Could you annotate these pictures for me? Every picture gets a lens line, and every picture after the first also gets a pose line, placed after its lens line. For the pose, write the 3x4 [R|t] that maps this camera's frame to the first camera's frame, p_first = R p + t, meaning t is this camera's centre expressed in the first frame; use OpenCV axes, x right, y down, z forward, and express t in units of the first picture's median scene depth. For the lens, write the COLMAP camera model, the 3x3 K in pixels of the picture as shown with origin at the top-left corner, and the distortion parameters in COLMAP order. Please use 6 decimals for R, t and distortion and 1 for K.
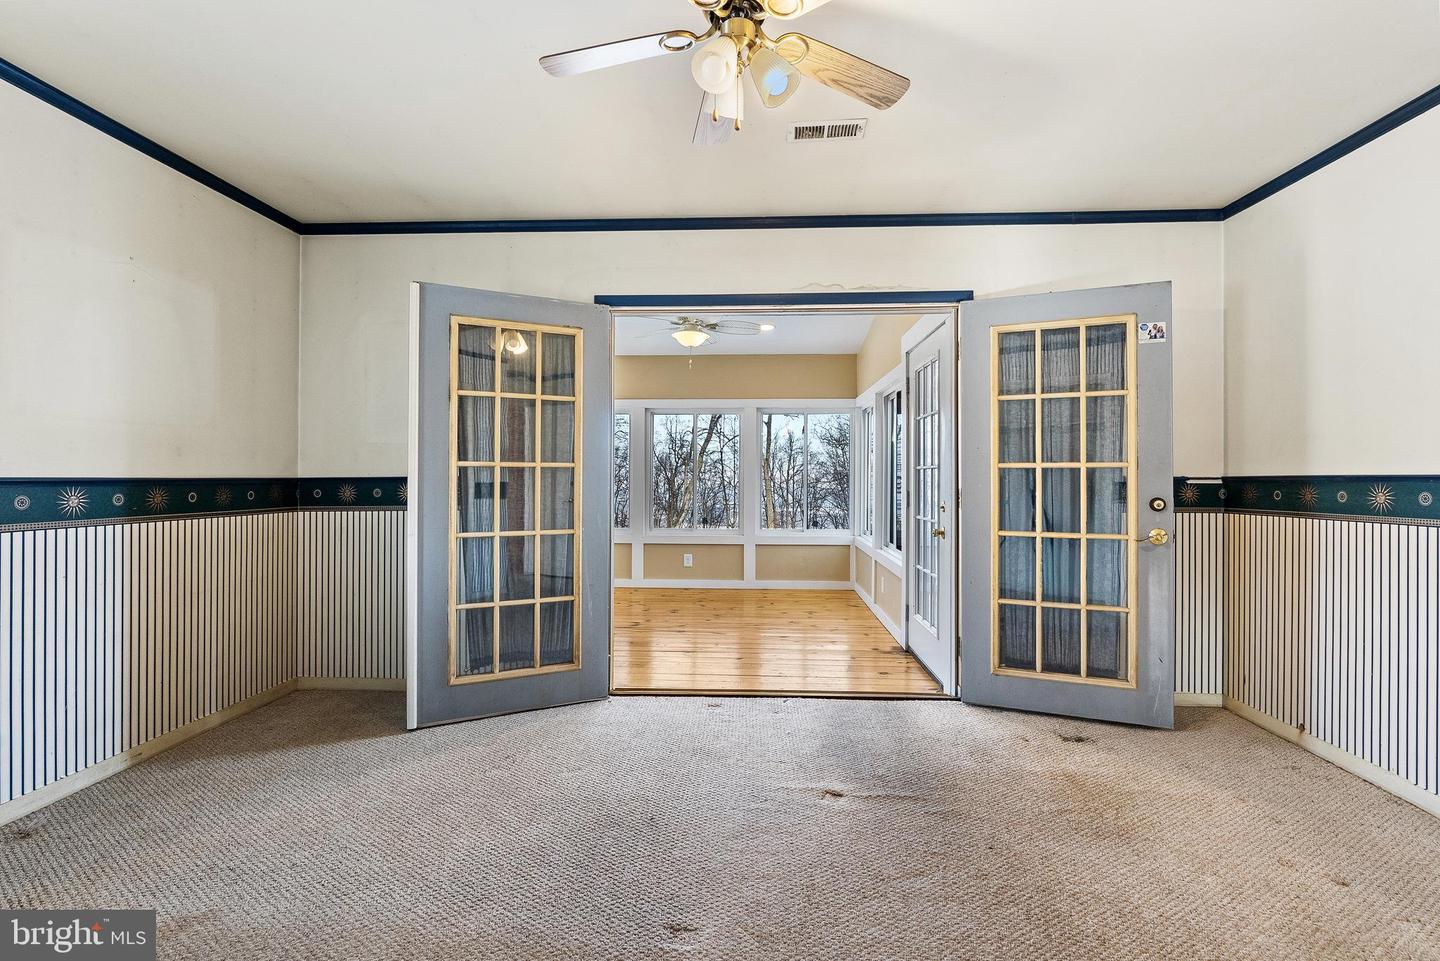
lens RADIAL K [[662.9, 0, 721.0], [0, 662.9, 479.5], [0, 0, 1]] dist [-0.013898, 0.007738]
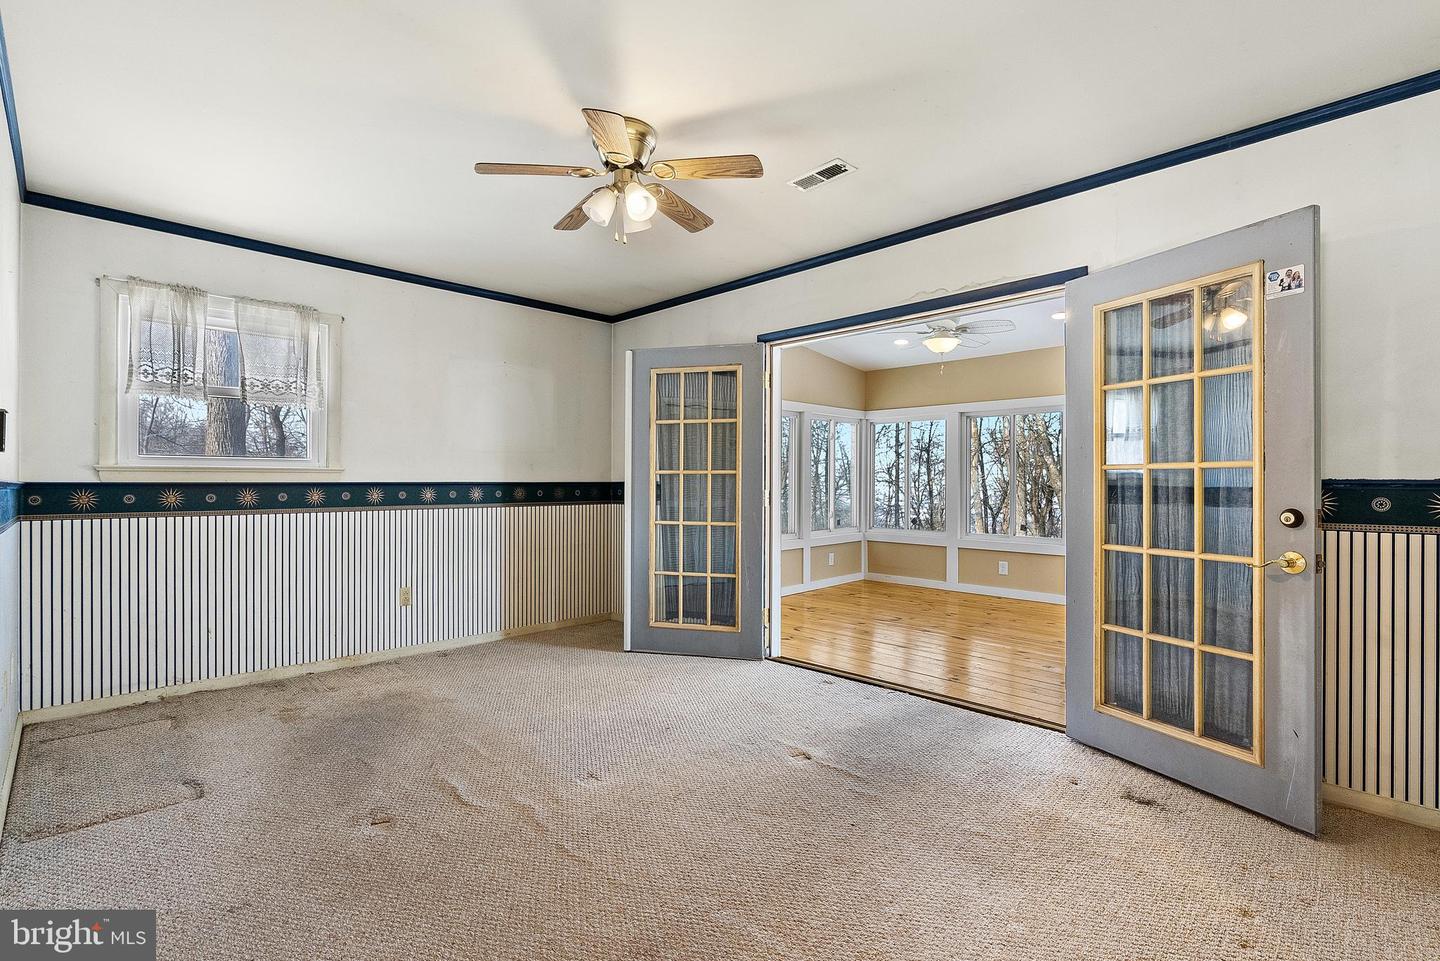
lens RADIAL K [[672.1, 0, 727.3], [0, 672.1, 483.2], [0, 0, 1]] dist [-0.011365, 0.007287]
pose [[0.734874, 0.000477, -0.678203, 0.698649], [-0.000971, 0.999999, -0.000349, 0.000316], [0.678202, 0.000915, 0.734875, 0.038329]]
